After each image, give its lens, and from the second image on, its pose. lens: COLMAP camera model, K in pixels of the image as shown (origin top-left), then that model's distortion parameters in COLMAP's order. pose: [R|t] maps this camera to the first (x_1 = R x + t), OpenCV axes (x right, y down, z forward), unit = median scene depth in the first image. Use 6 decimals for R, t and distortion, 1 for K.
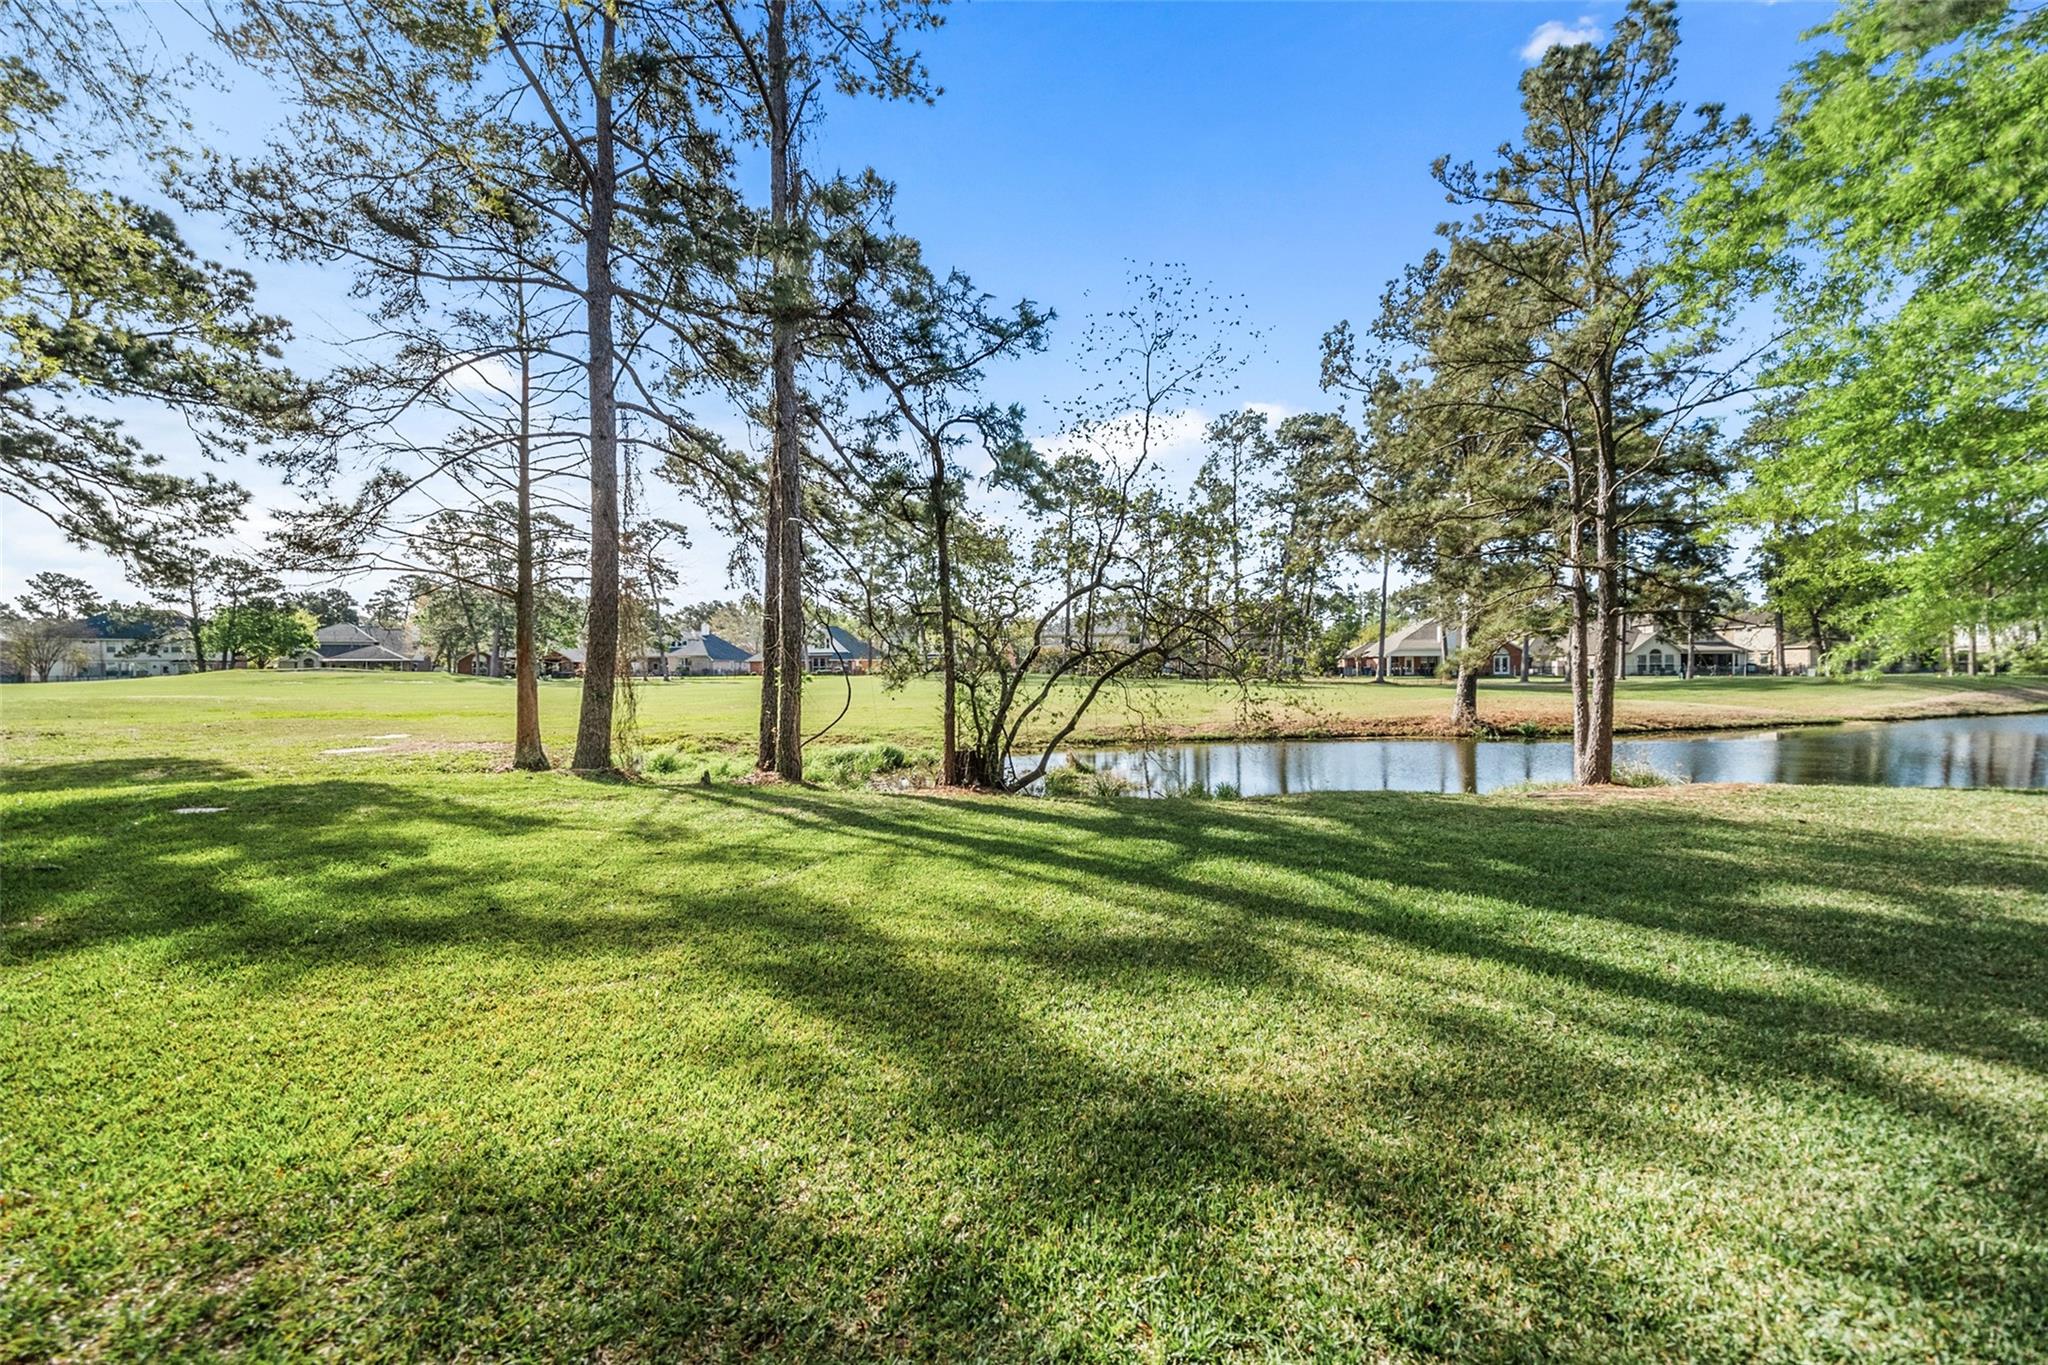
lens RADIAL K [[720.9, 0, 1037.8], [0, 720.9, 676.7], [0, 0, 1]] dist [-0.007678, 0.000110]
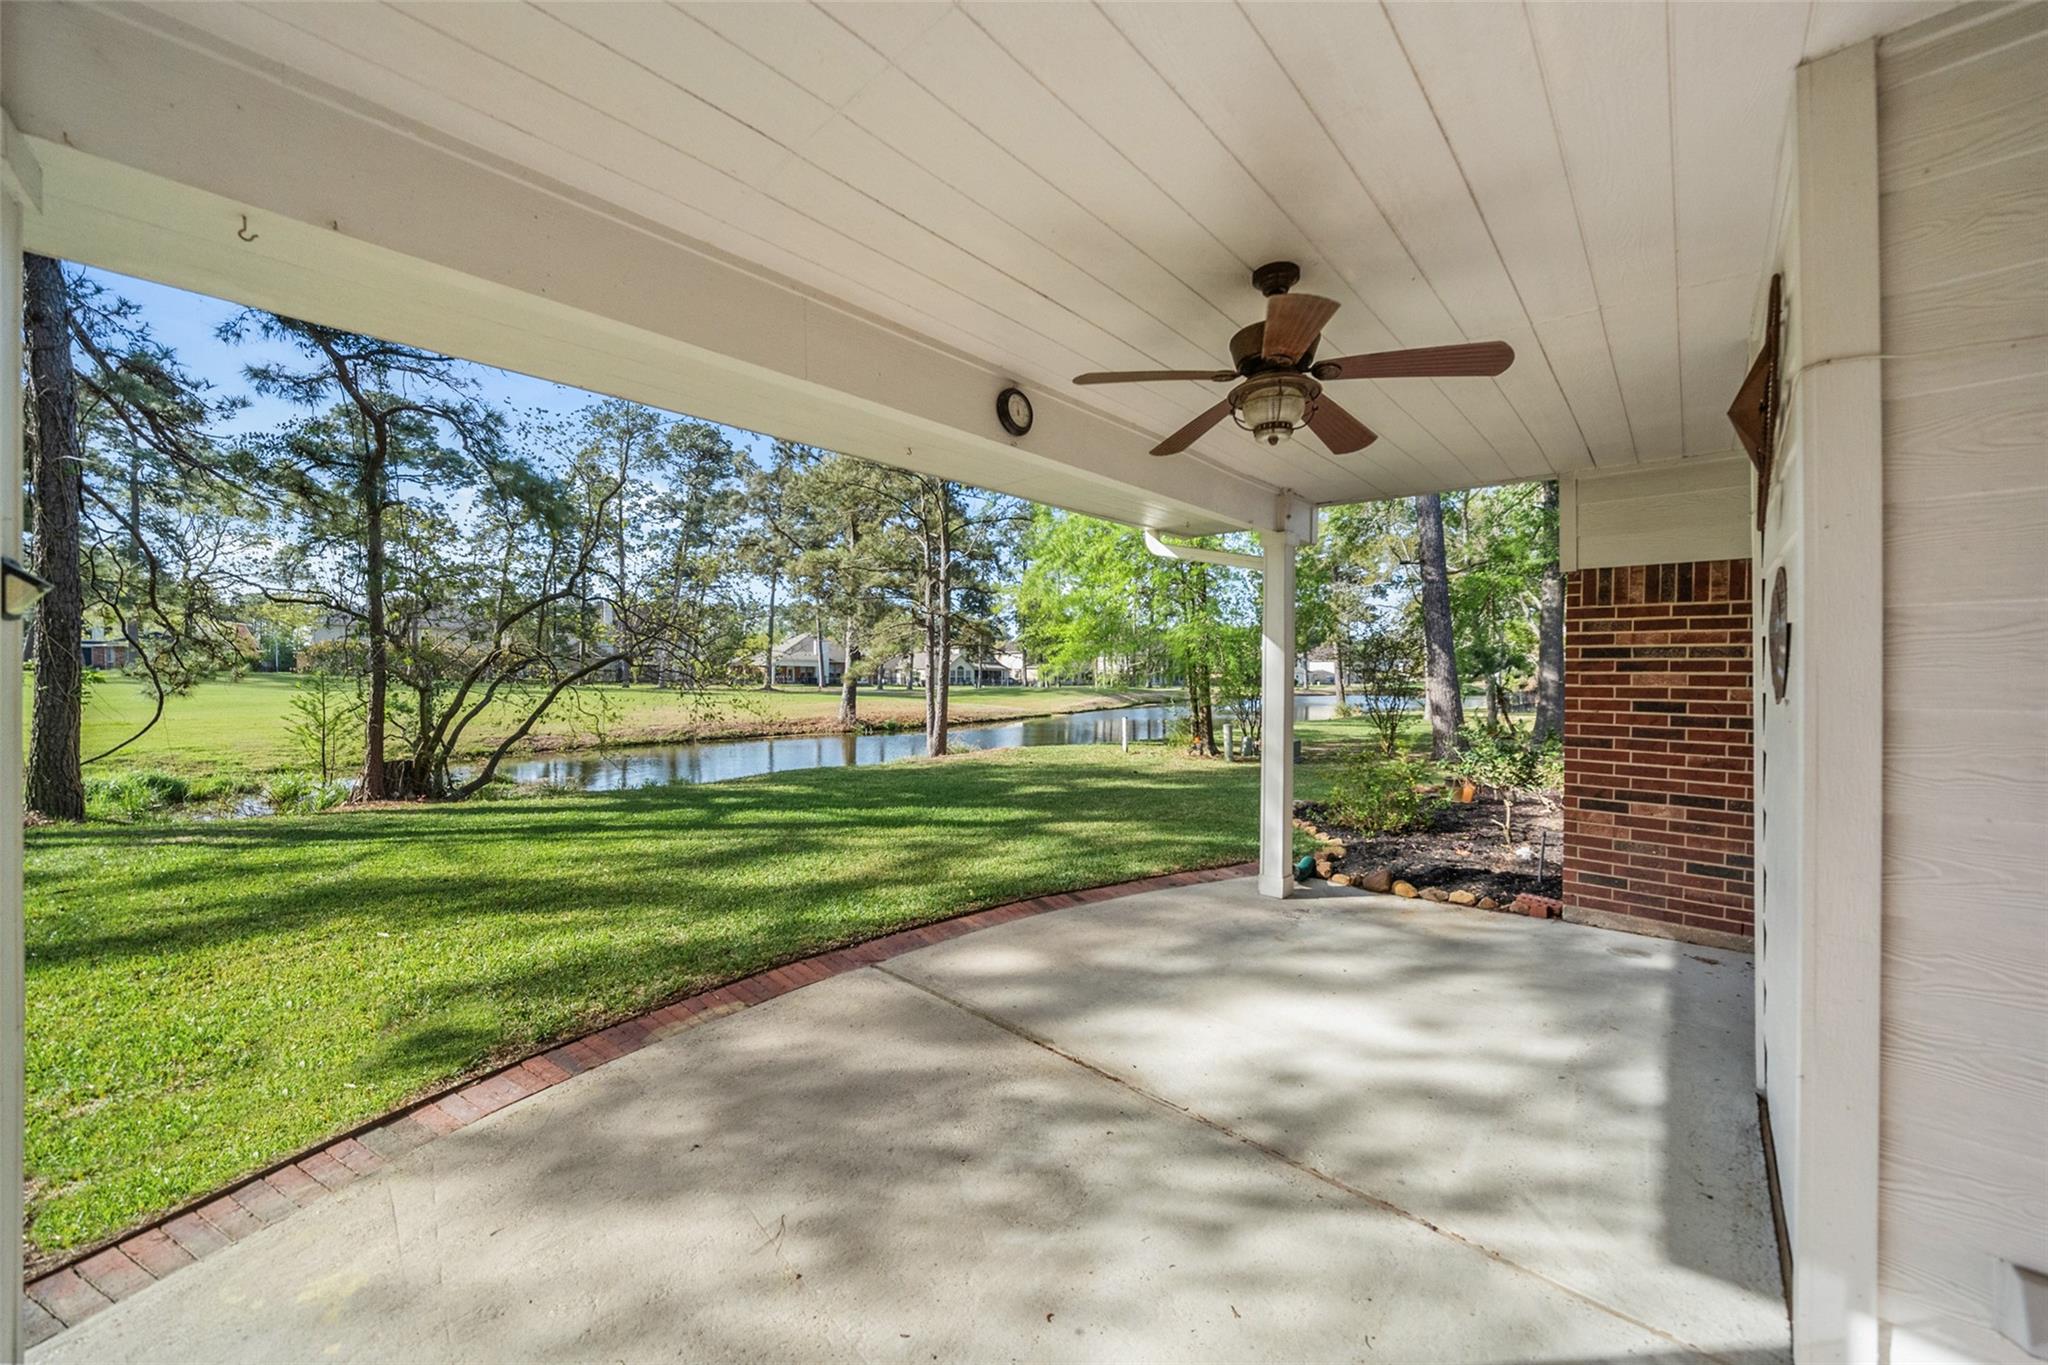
lens RADIAL K [[700.5, 0, 1040.5], [0, 700.5, 691.0], [0, 0, 1]] dist [-0.009129, -0.000060]
pose [[0.677153, 0.002387, 0.735838, -0.078289], [-0.009577, 0.999939, 0.005568, 0.000558], [-0.735780, -0.010818, 0.677135, -0.076673]]
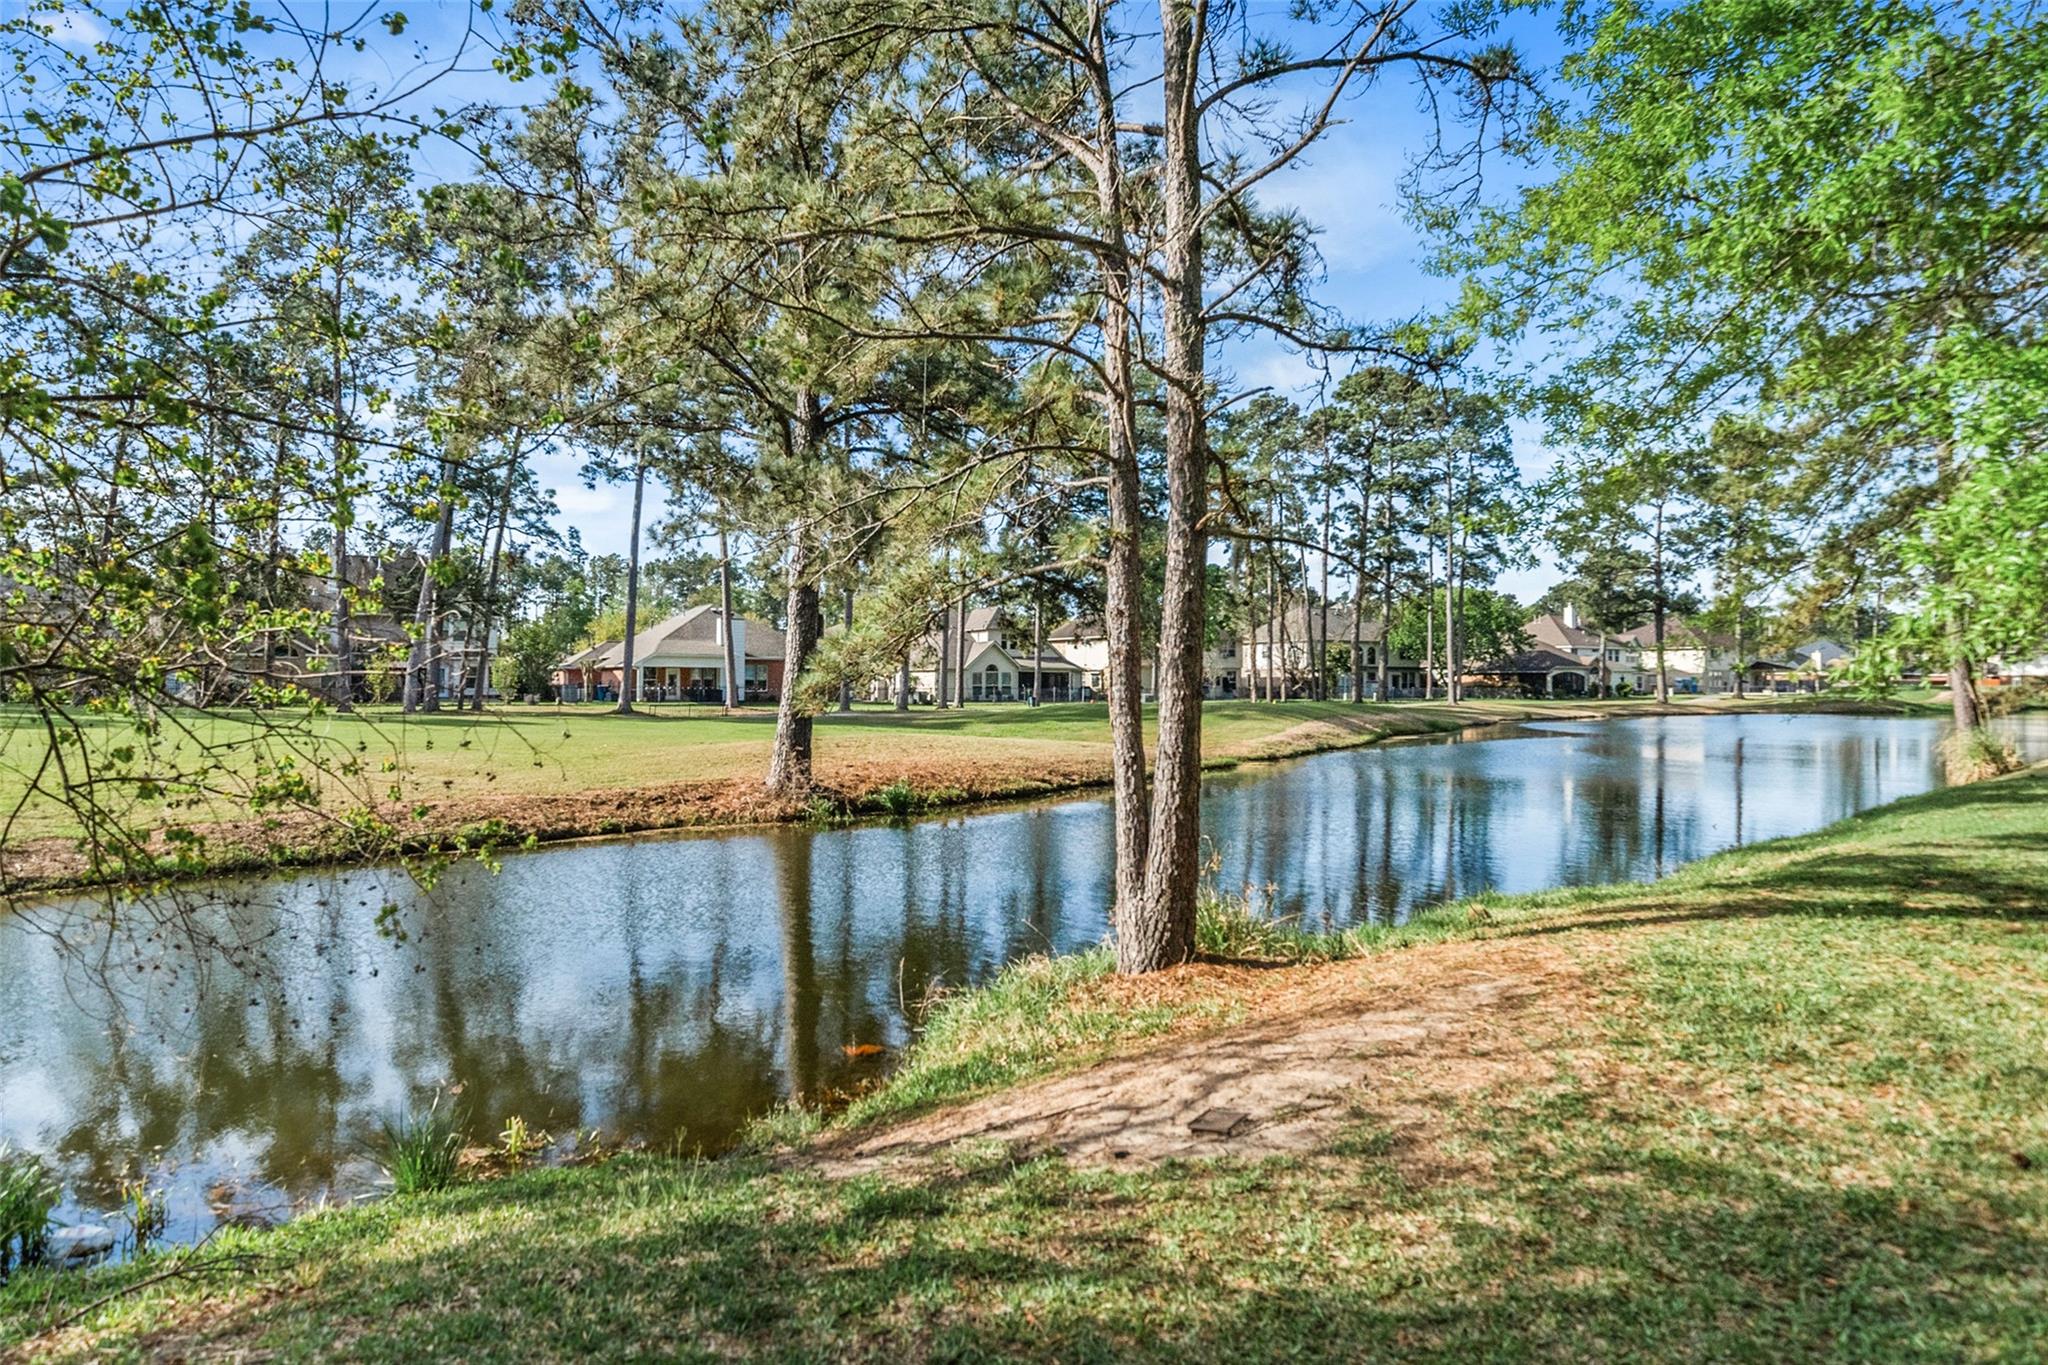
lens RADIAL K [[1268.9, 0, 1016.4], [0, 1268.9, 651.1], [0, 0, 1]] dist [0.001934, 0.000523]
pose [[0.735610, 0.028482, 0.676807, 0.109305], [-0.000085, 0.999120, -0.041953, 0.003873], [-0.677406, 0.030803, 0.734965, 0.241125]]
